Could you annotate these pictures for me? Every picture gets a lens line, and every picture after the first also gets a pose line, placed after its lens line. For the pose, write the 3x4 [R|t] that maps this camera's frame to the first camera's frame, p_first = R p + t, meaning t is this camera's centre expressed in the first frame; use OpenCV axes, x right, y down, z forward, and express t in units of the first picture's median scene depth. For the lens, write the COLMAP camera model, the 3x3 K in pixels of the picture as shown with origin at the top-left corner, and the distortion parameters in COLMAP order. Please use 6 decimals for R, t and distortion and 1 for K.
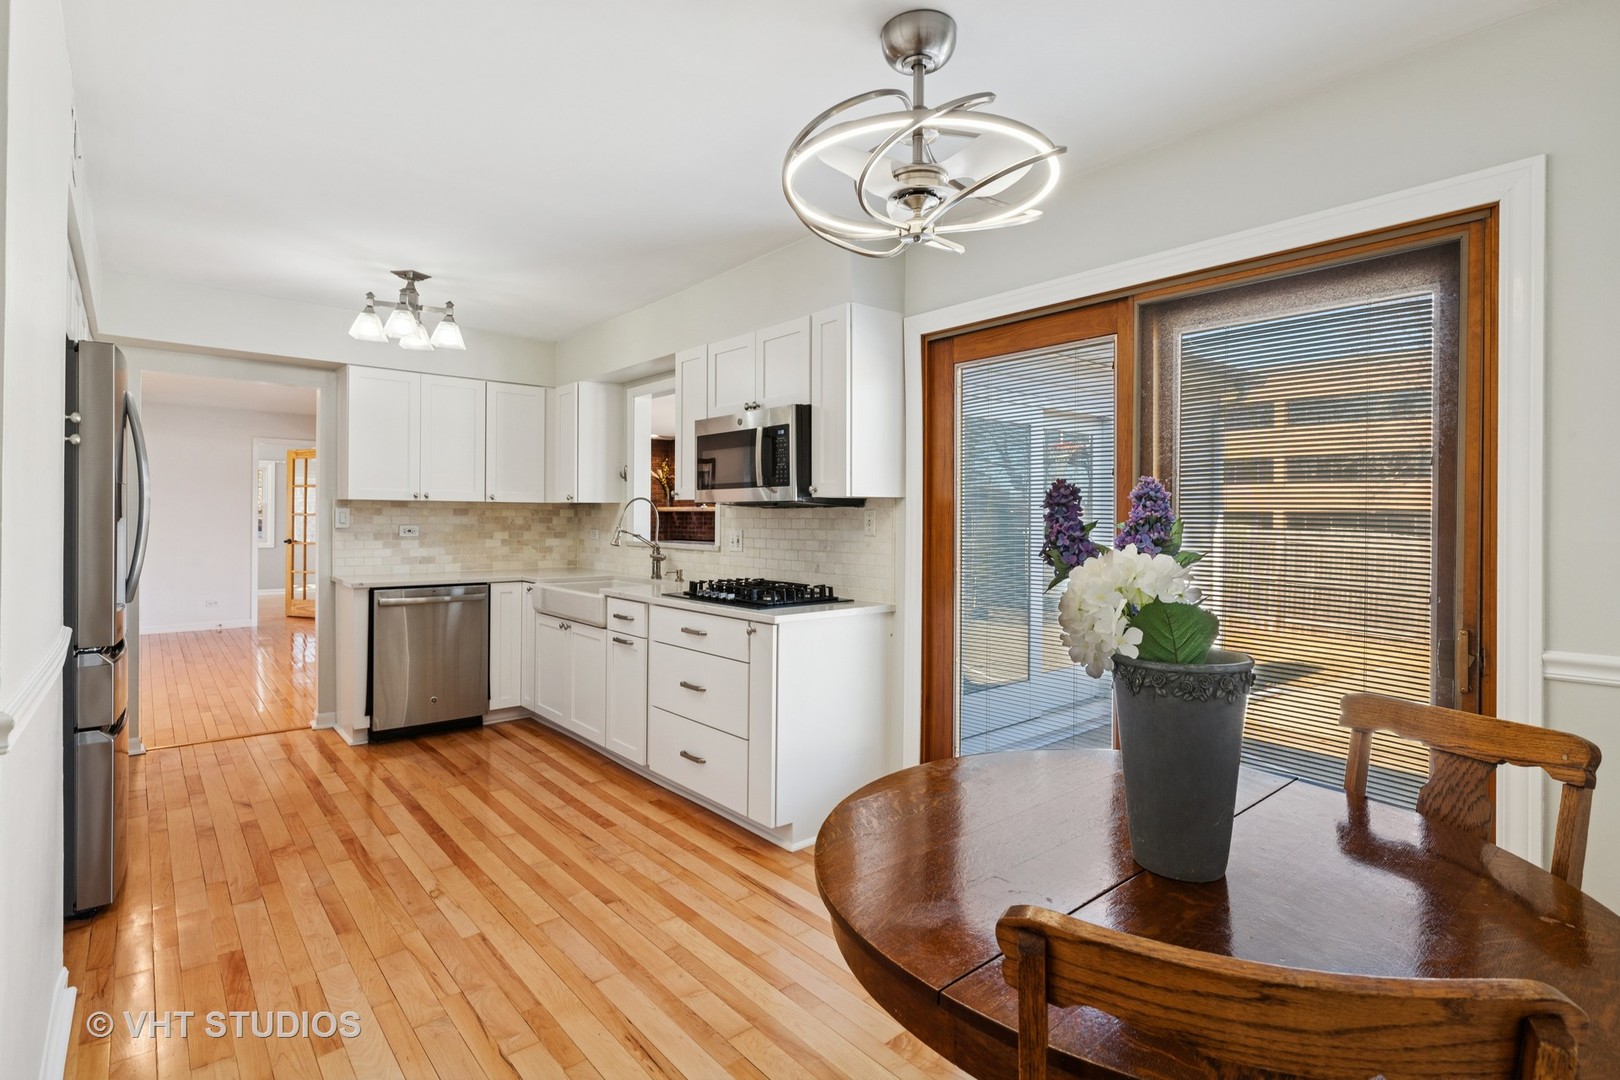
lens RADIAL K [[791.7, 0, 802.7], [0, 791.7, 518.9], [0, 0, 1]] dist [-0.001281, 0.002725]
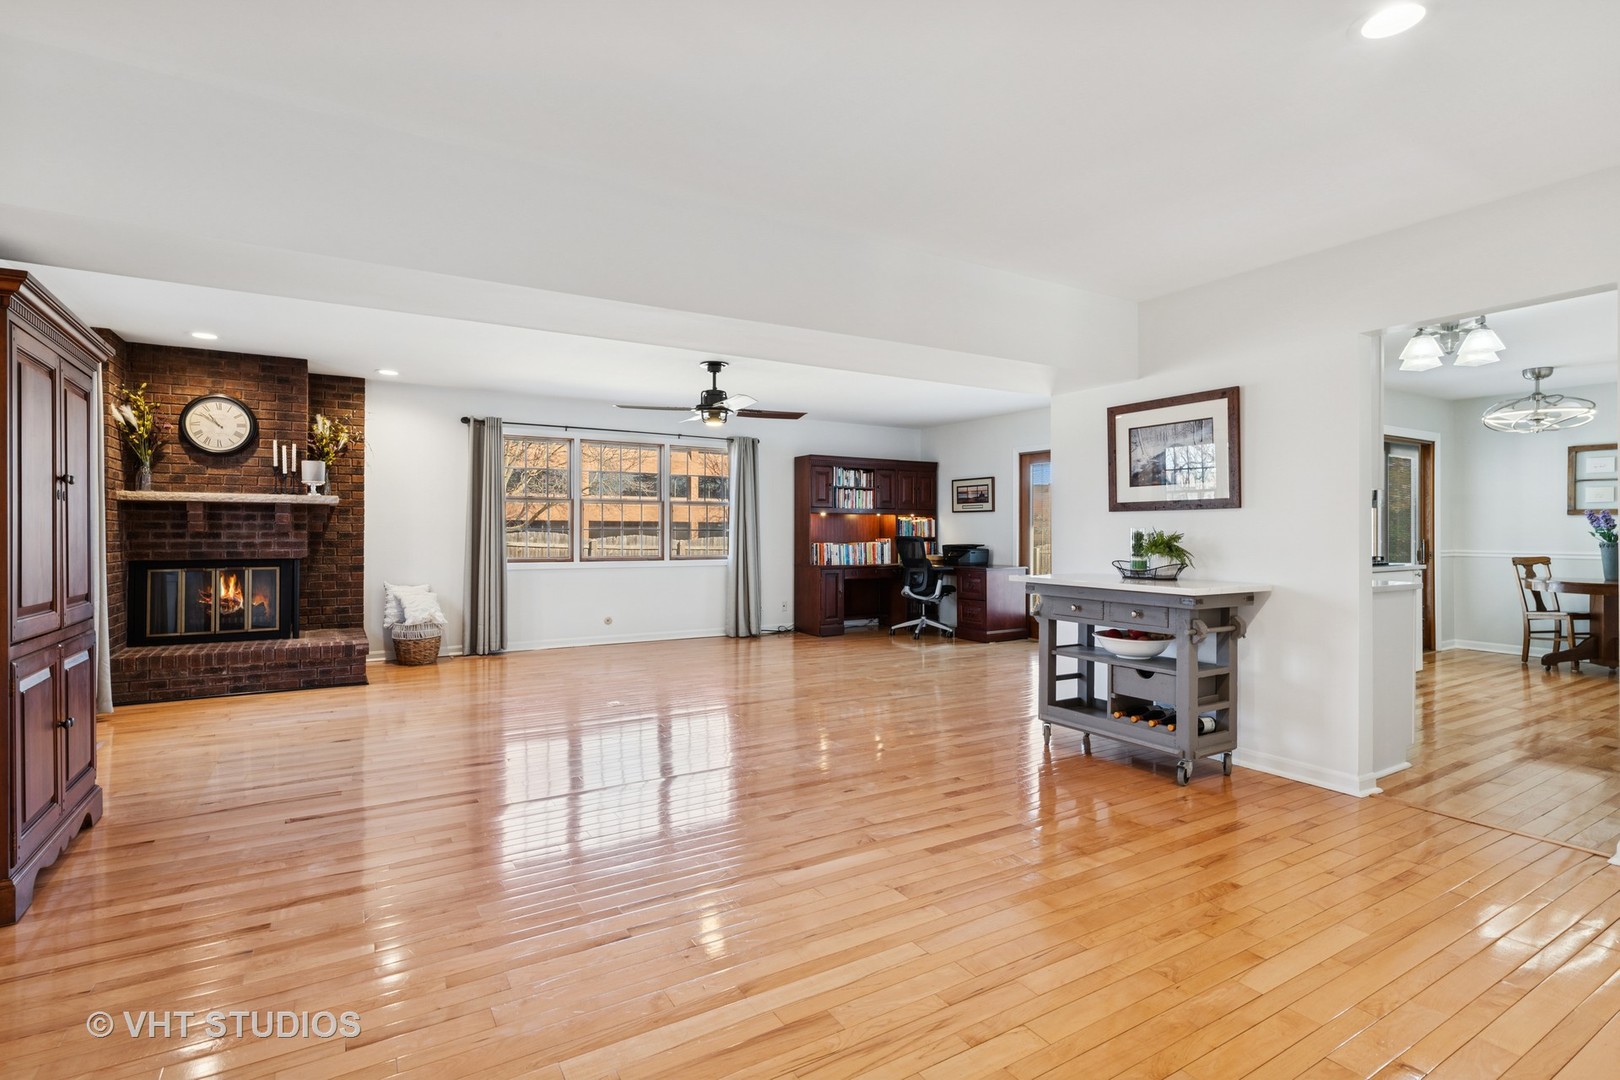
lens RADIAL K [[791.7, 0, 811.0], [0, 791.7, 529.2], [0, 0, 1]] dist [-0.001281, 0.002725]
pose [[0.150073, -0.005015, 0.988662, -1.837597], [0.000280, 0.999987, 0.005030, 0.015028], [-0.988675, -0.000478, 0.150072, 1.802694]]
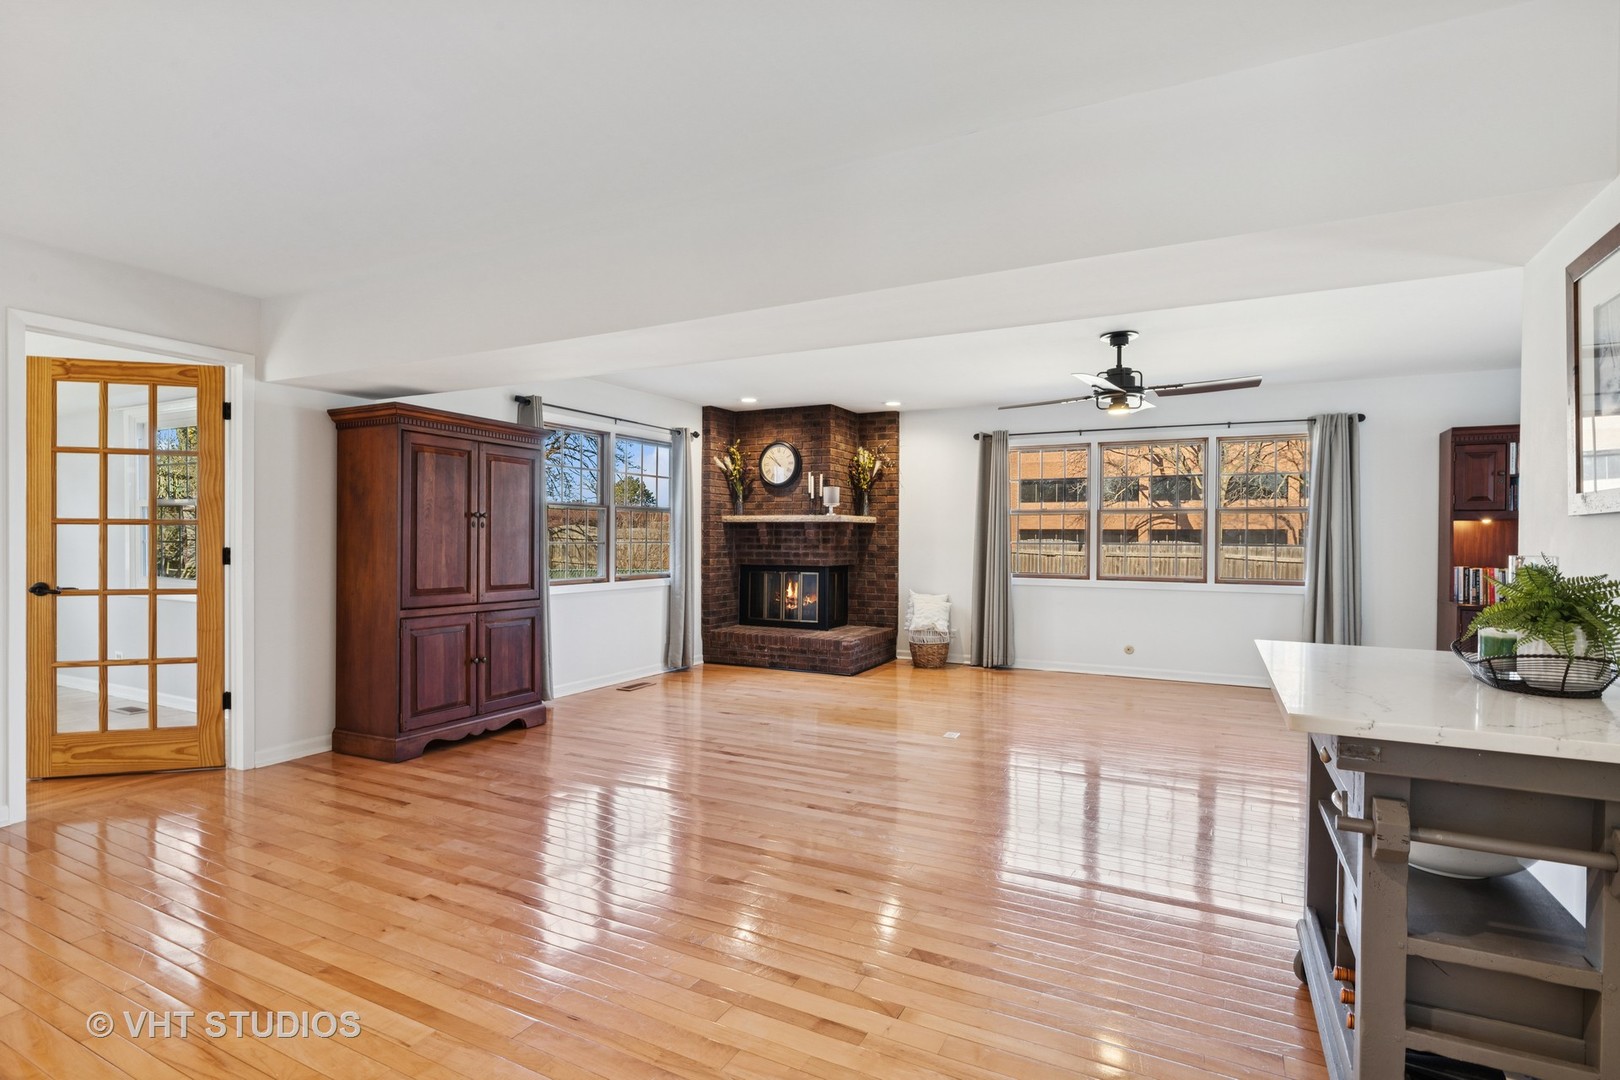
lens RADIAL K [[791.7, 0, 803.8], [0, 791.7, 549.8], [0, 0, 1]] dist [-0.001281, 0.002725]
pose [[0.921570, -0.009261, 0.388102, -1.215092], [0.002910, 0.999852, 0.016949, 0.006539], [-0.388201, -0.014490, 0.921461, 1.252761]]
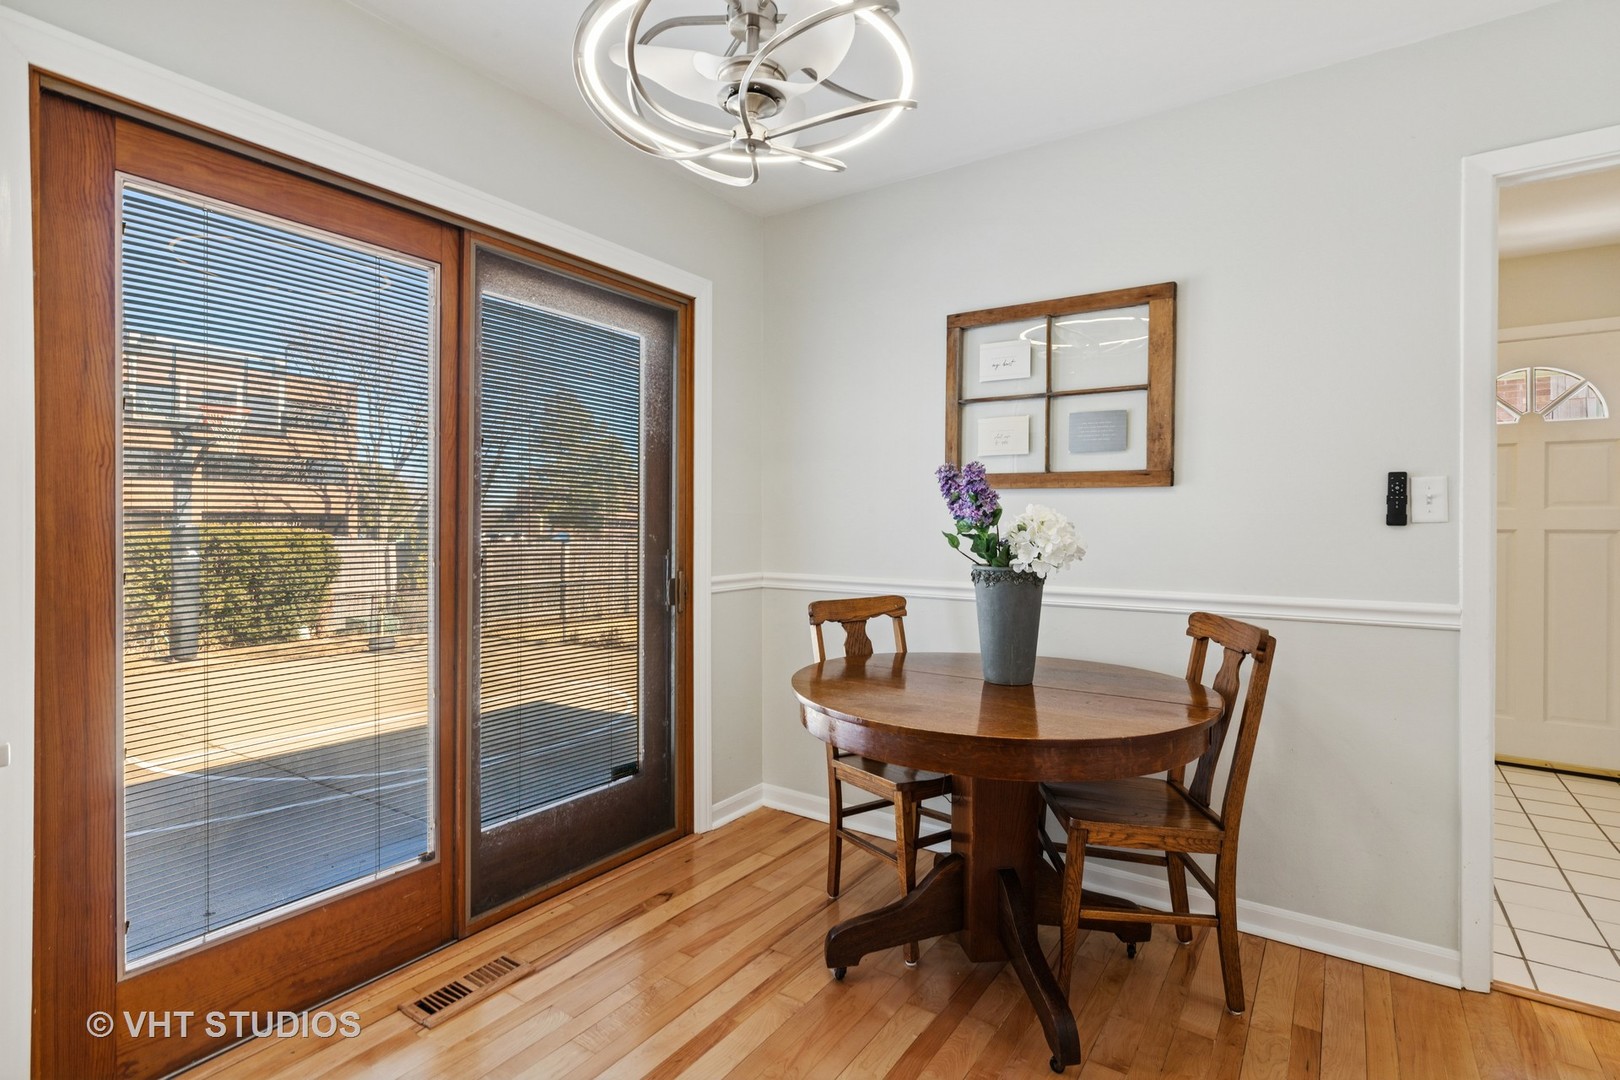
lens RADIAL K [[791.7, 0, 813.5], [0, 791.7, 523.2], [0, 0, 1]] dist [-0.001281, 0.002725]
pose [[-0.276426, -0.006731, 0.961012, -0.360812], [-0.006032, 0.999968, 0.005269, 0.020946], [-0.961016, -0.004340, -0.276457, 0.611299]]
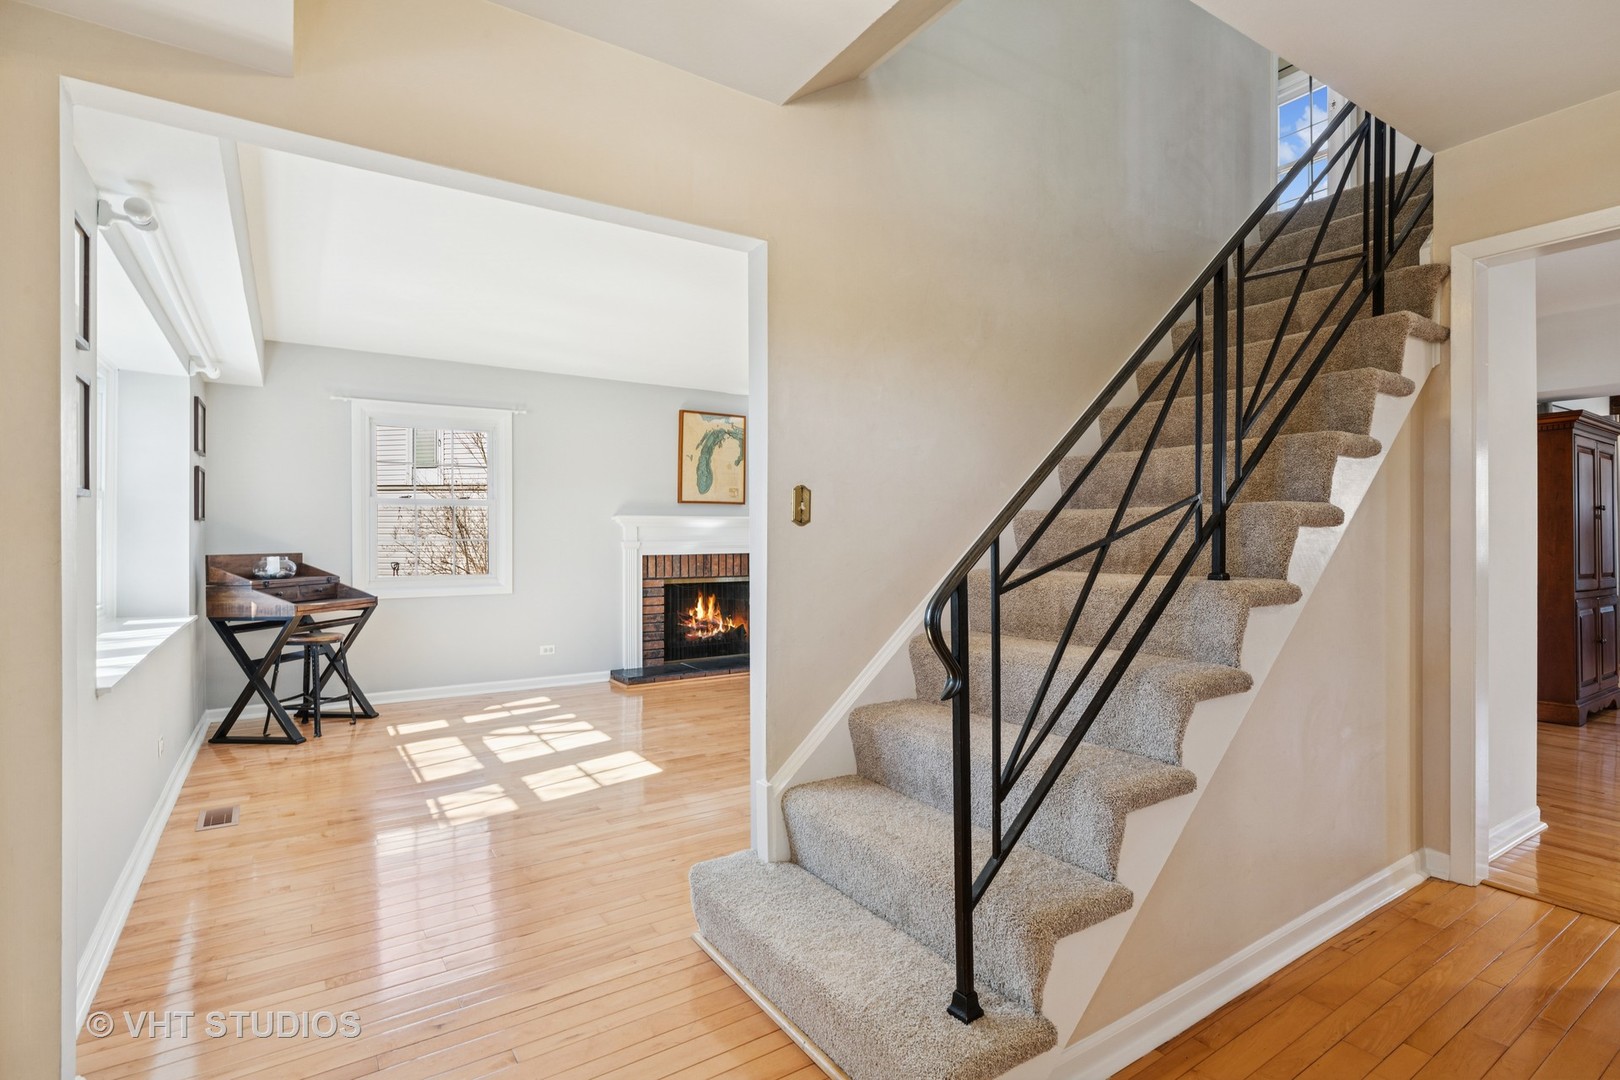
lens RADIAL K [[791.7, 0, 794.4], [0, 791.7, 539.1], [0, 0, 1]] dist [-0.001281, 0.002725]
pose [[0.993549, -0.010928, -0.112872, -2.438194], [0.010971, 0.999940, -0.000244, 0.010642], [0.112868, -0.000995, 0.993609, 1.086241]]
